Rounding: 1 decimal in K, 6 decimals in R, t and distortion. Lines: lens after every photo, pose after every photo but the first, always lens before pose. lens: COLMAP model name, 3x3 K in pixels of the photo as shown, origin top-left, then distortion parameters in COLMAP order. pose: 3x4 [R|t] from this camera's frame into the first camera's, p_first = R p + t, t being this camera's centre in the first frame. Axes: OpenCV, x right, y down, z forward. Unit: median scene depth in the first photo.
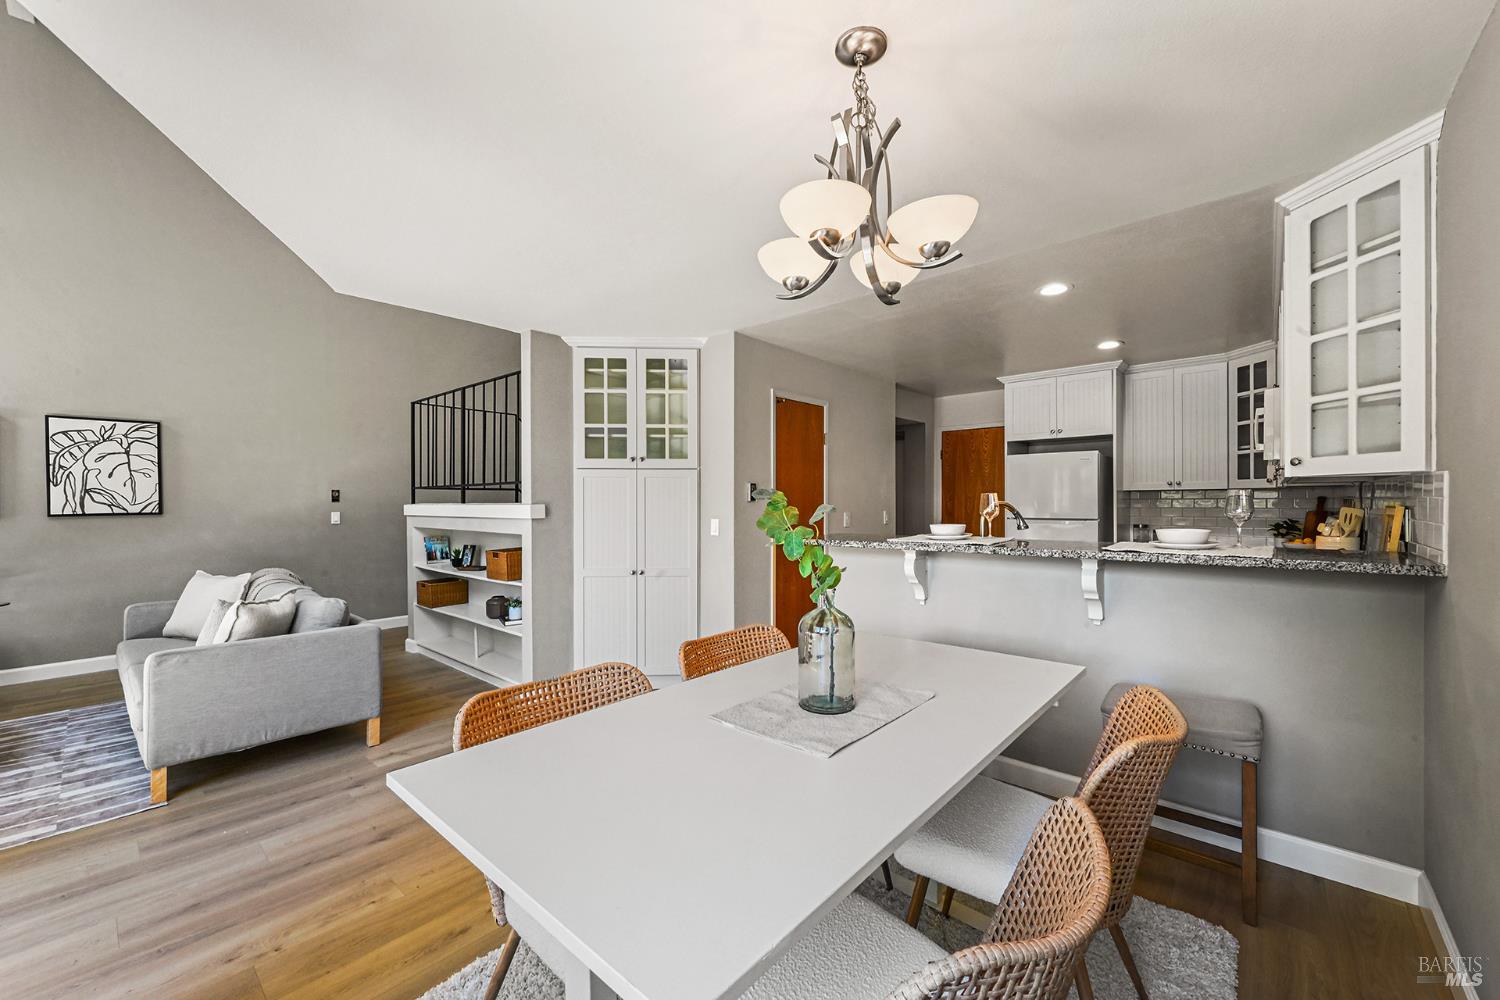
lens RADIAL K [[596.8, 0, 736.3], [0, 596.8, 501.3], [0, 0, 1]] dist [-0.000652, -0.000107]
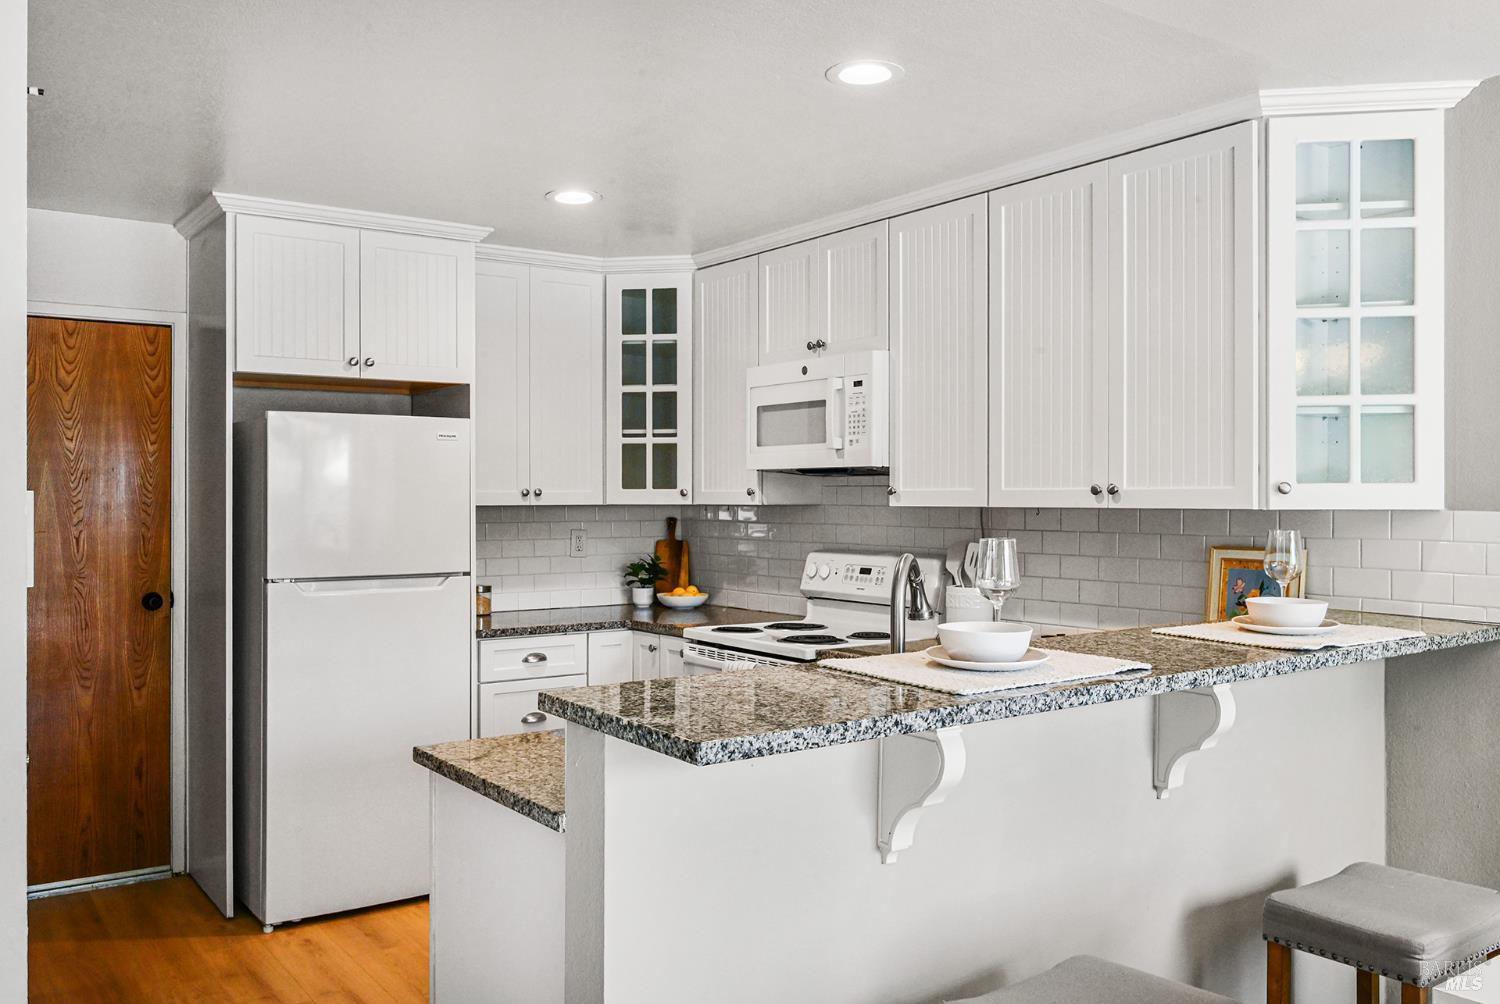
lens RADIAL K [[1214.1, 0, 750.9], [0, 1214.1, 496.8], [0, 0, 1]] dist [0.001874, -0.001472]
pose [[0.213427, 0.004637, 0.976948, -0.254997], [-0.001024, 0.999989, -0.004523, -0.023931], [-0.976958, -0.000035, 0.213430, 0.643764]]
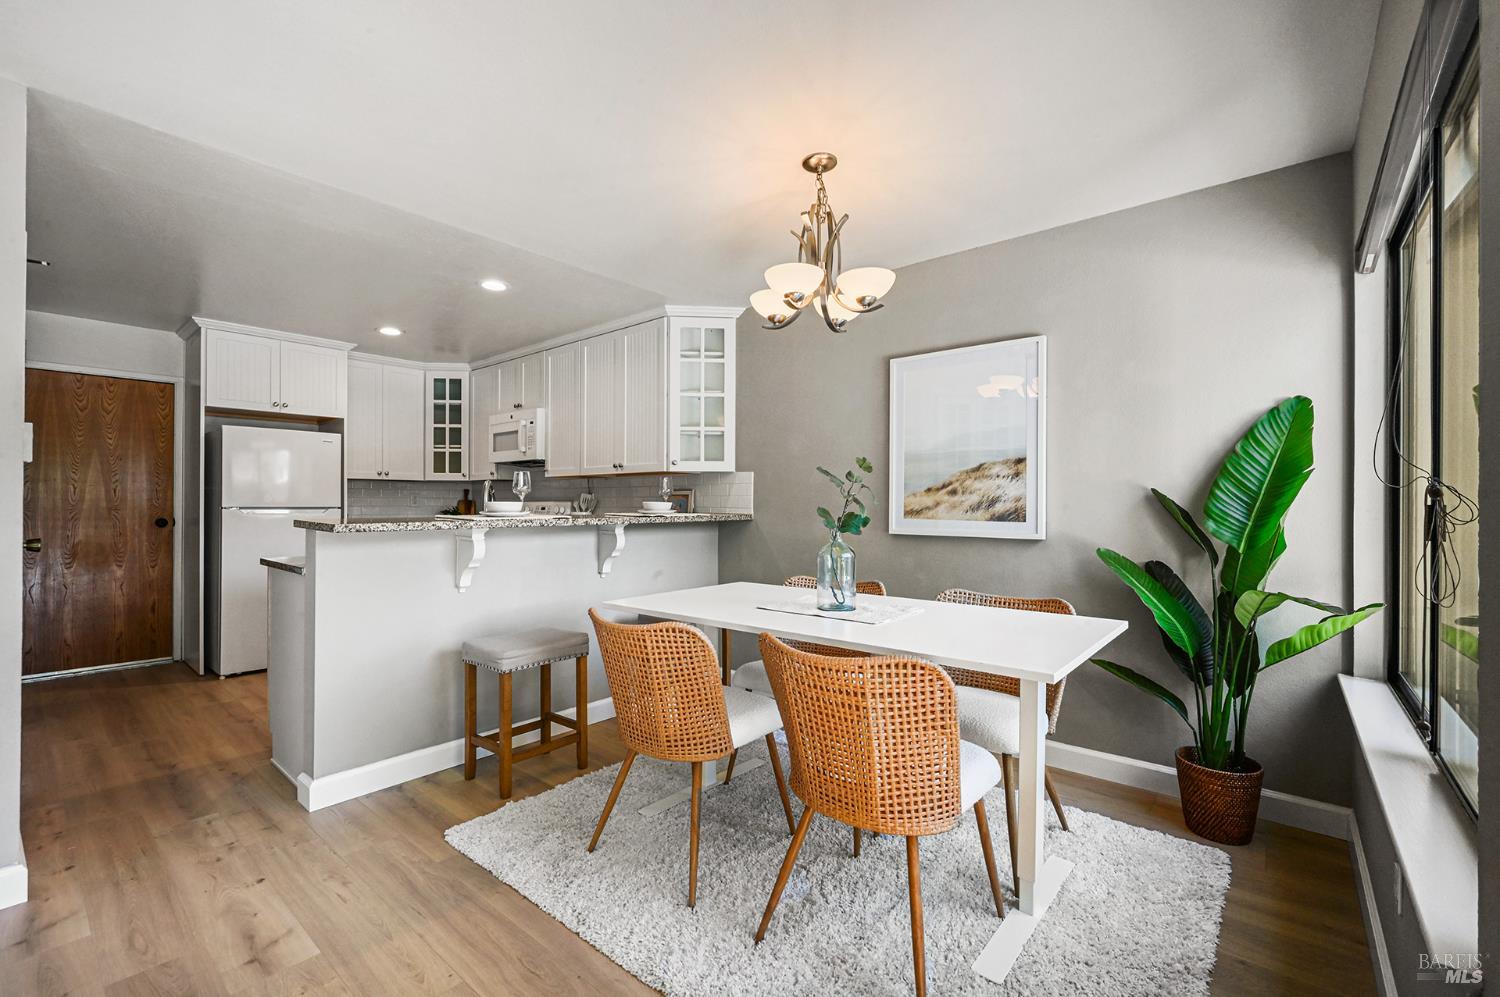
lens RADIAL K [[624.7, 0, 743.3], [0, 624.7, 503.4], [0, 0, 1]] dist [-0.002094, 0.000273]
pose [[-0.023761, 0.007419, 0.999690, -0.417556], [-0.002107, 0.999970, -0.007472, 0.032529], [-0.999715, -0.002284, -0.023744, 0.418693]]
